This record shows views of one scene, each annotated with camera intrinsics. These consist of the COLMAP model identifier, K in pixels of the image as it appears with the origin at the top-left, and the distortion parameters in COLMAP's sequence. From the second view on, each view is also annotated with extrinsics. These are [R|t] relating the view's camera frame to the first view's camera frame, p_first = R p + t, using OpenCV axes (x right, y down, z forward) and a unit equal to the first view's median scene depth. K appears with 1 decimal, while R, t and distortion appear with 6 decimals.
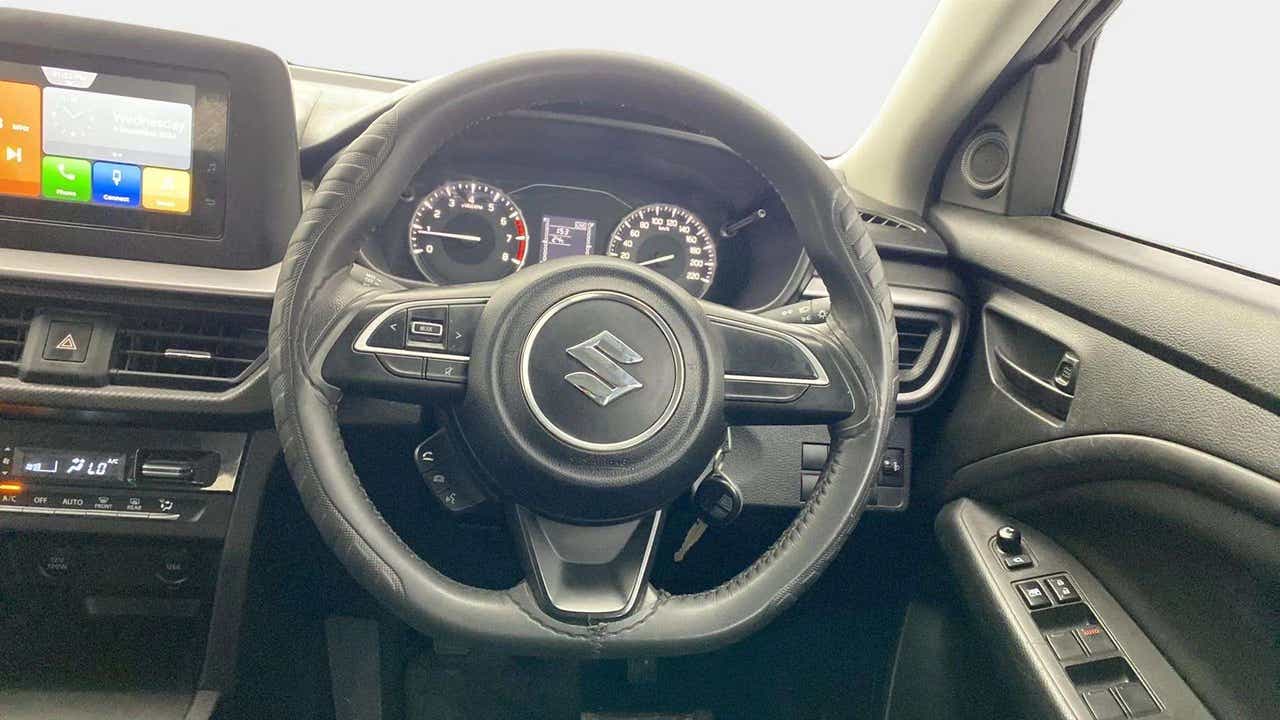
lens RADIAL K [[912.2, 0, 636.9], [0, 912.2, 354.7], [0, 0, 1]] dist [0.033300, -0.041160]
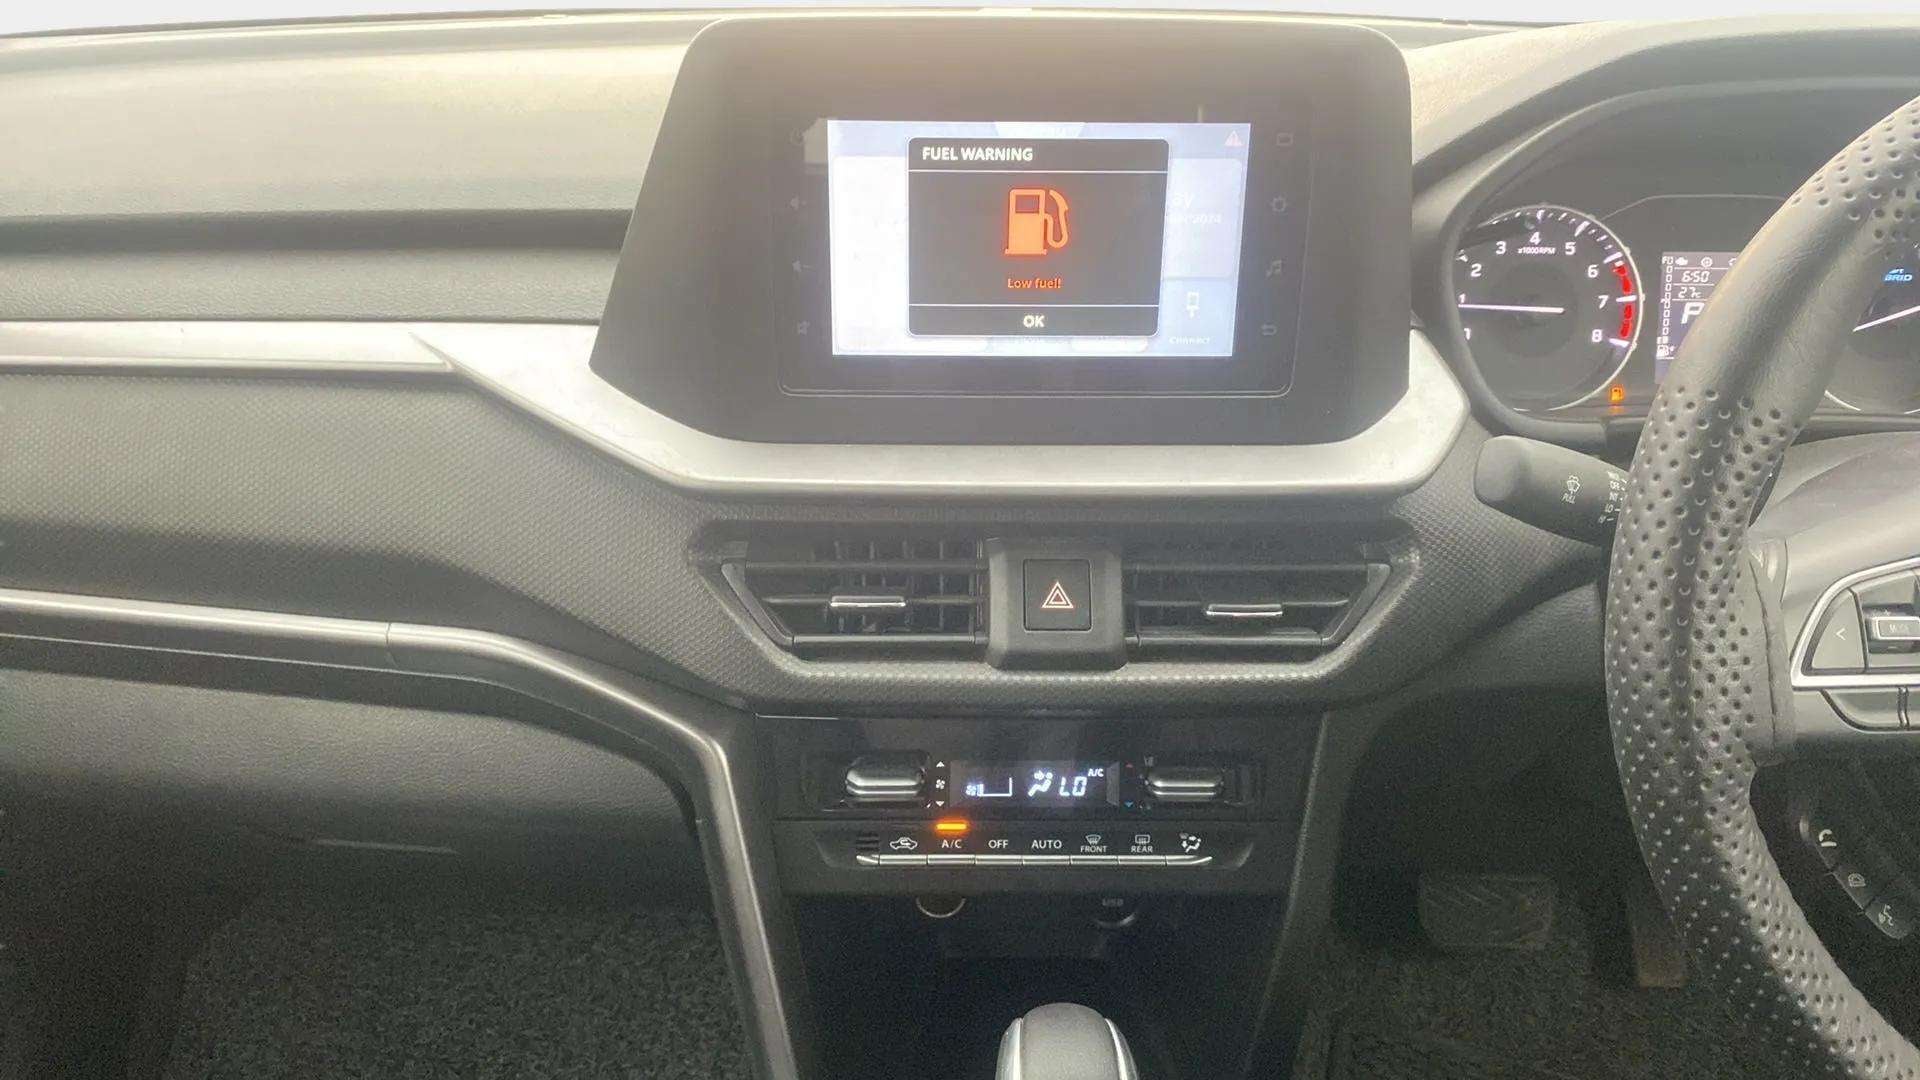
lens RADIAL K [[1368.3, 0, 946.9], [0, 1368.3, 511.7], [0, 0, 1]] dist [0.033300, -0.041160]
pose [[0.983602, -0.056276, -0.171350, -0.503832], [0.077049, 0.990127, 0.117100, -0.164719], [0.163069, -0.128382, 0.978226, 0.132454]]
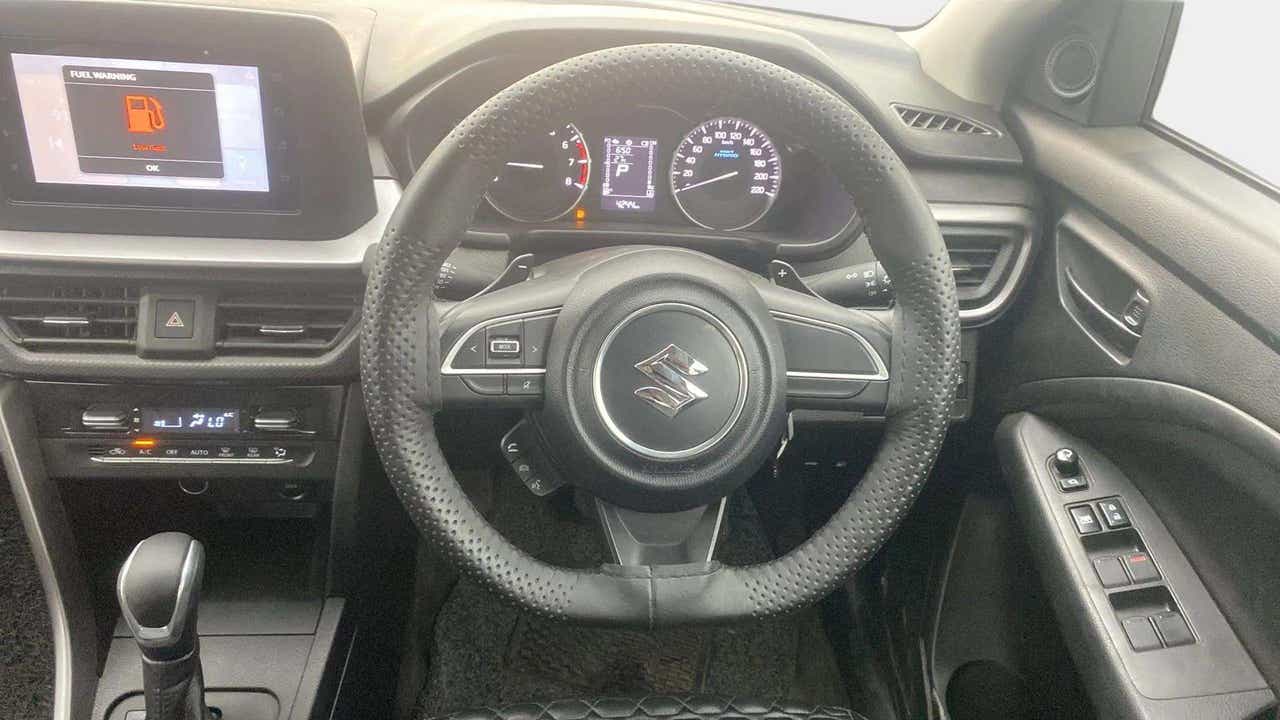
lens RADIAL K [[912.2, 0, 630.5], [0, 912.2, 347.5], [0, 0, 1]] dist [0.033300, -0.041160]
pose [[0.996569, -0.018384, -0.080698, 0.001486], [0.036125, 0.973860, 0.224259, -0.192909], [0.074466, -0.226405, 0.971183, -0.016552]]
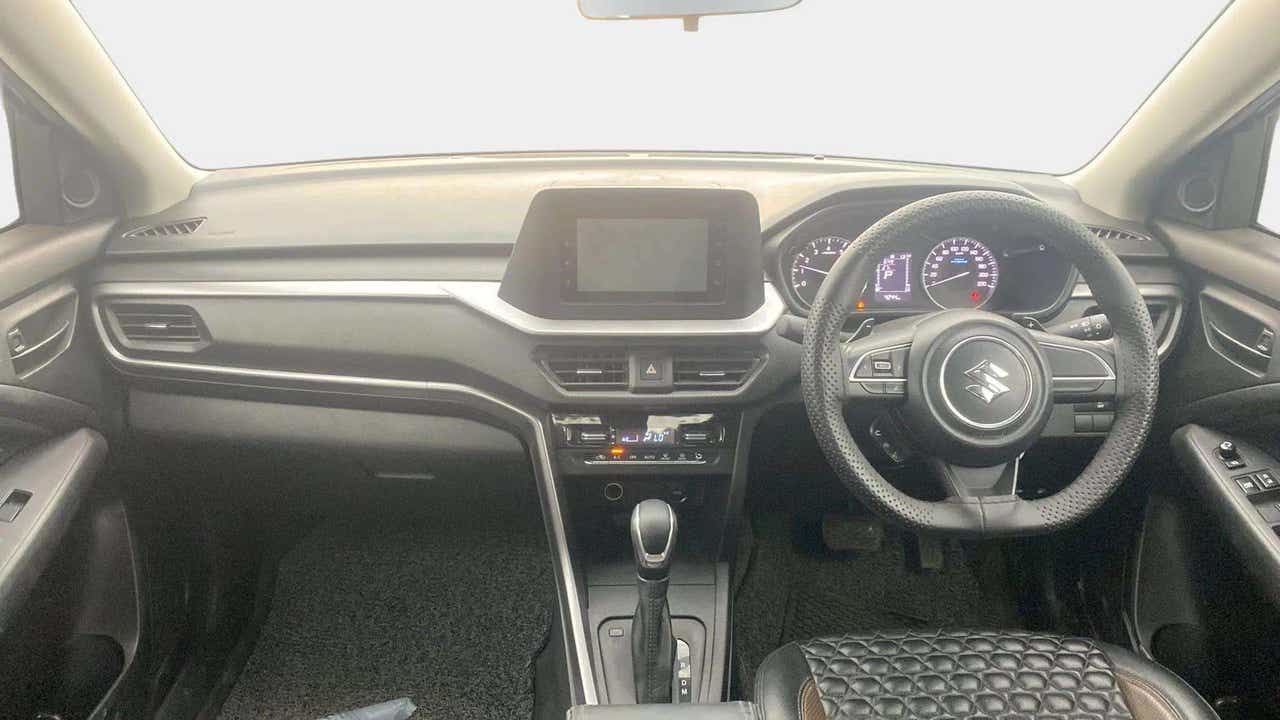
lens RADIAL K [[912.2, 0, 626.9], [0, 912.2, 350.7], [0, 0, 1]] dist [0.033300, -0.041160]
pose [[0.984987, -0.070359, -0.157643, -0.360017], [0.081529, 0.994513, 0.065544, -0.160329], [0.152166, -0.077412, 0.985319, -0.711449]]
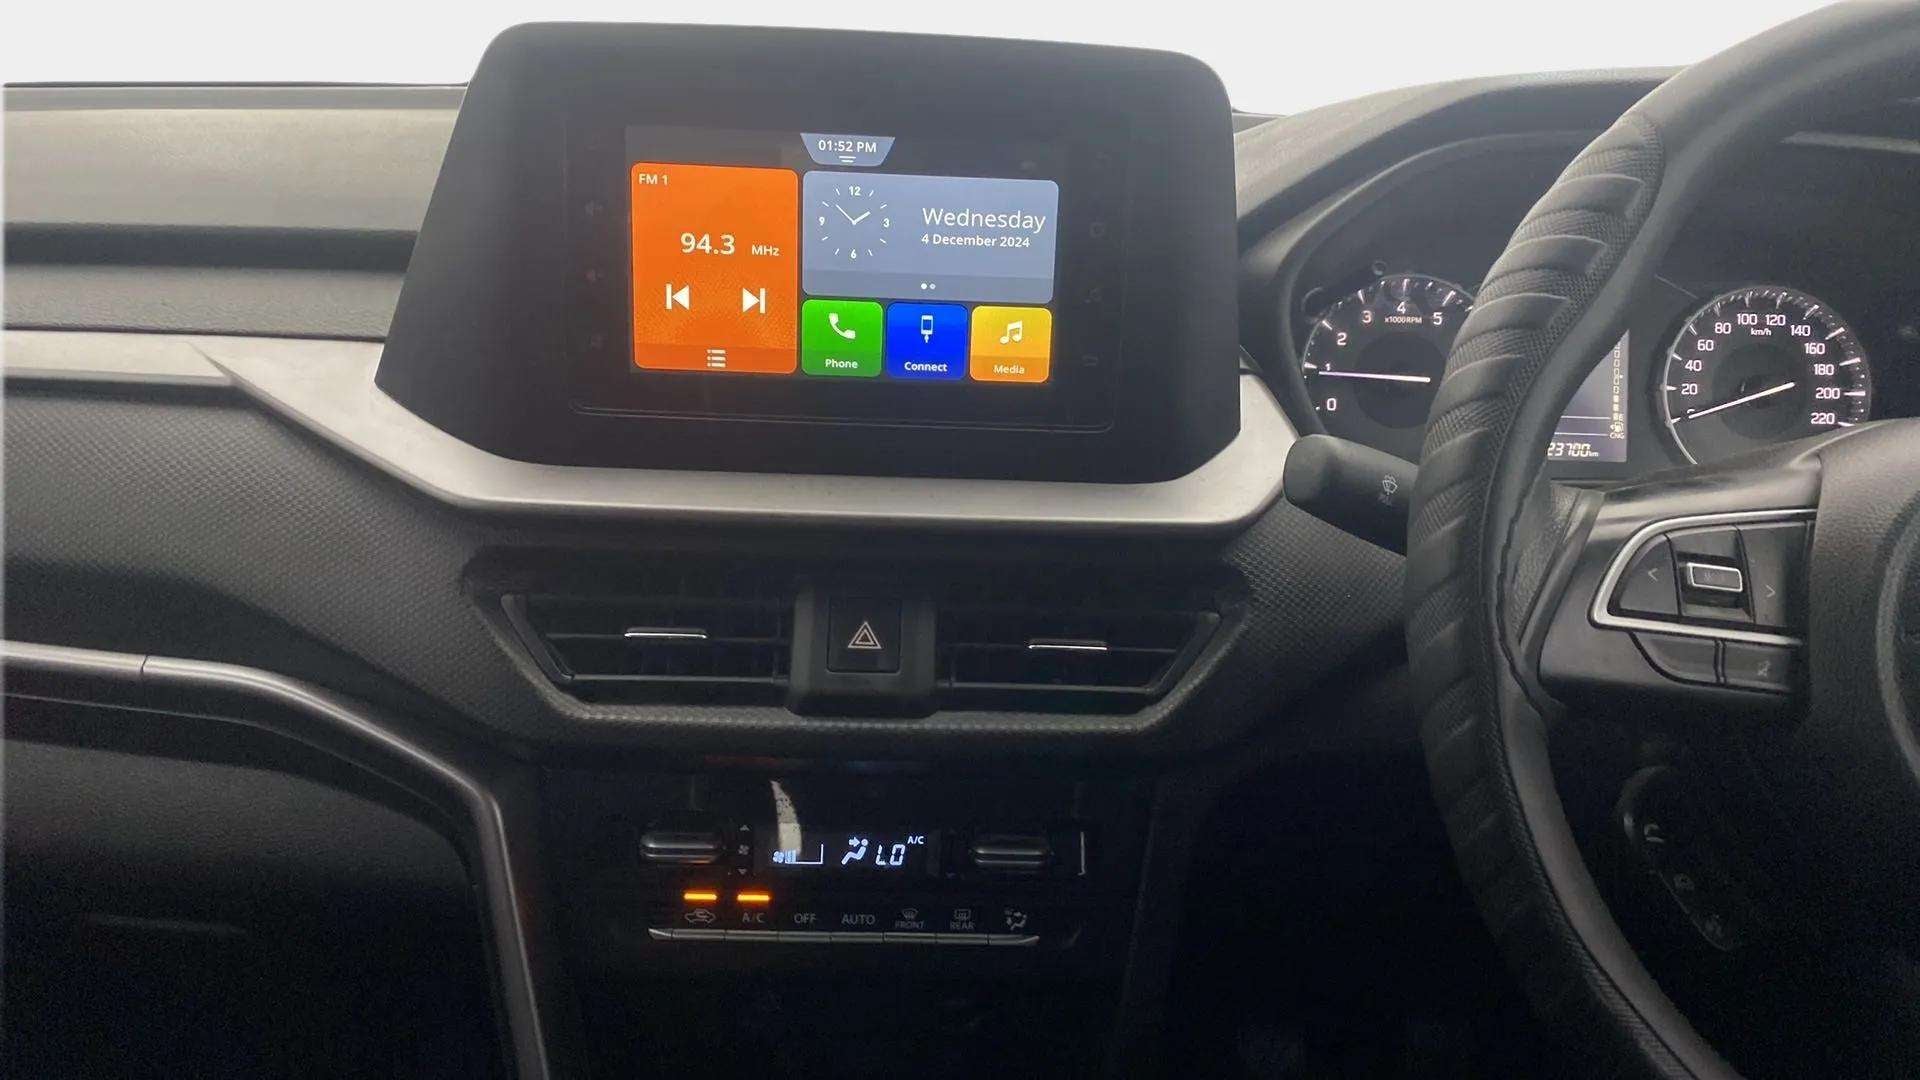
lens RADIAL K [[1368.3, 0, 966.7], [0, 1368.3, 499.0], [0, 0, 1]] dist [0.033300, -0.041160]
pose [[0.988966, -0.052240, -0.138623, -0.416329], [0.052839, 0.998603, 0.000637, -0.087058], [0.138396, -0.007954, 0.990345, 0.193443]]
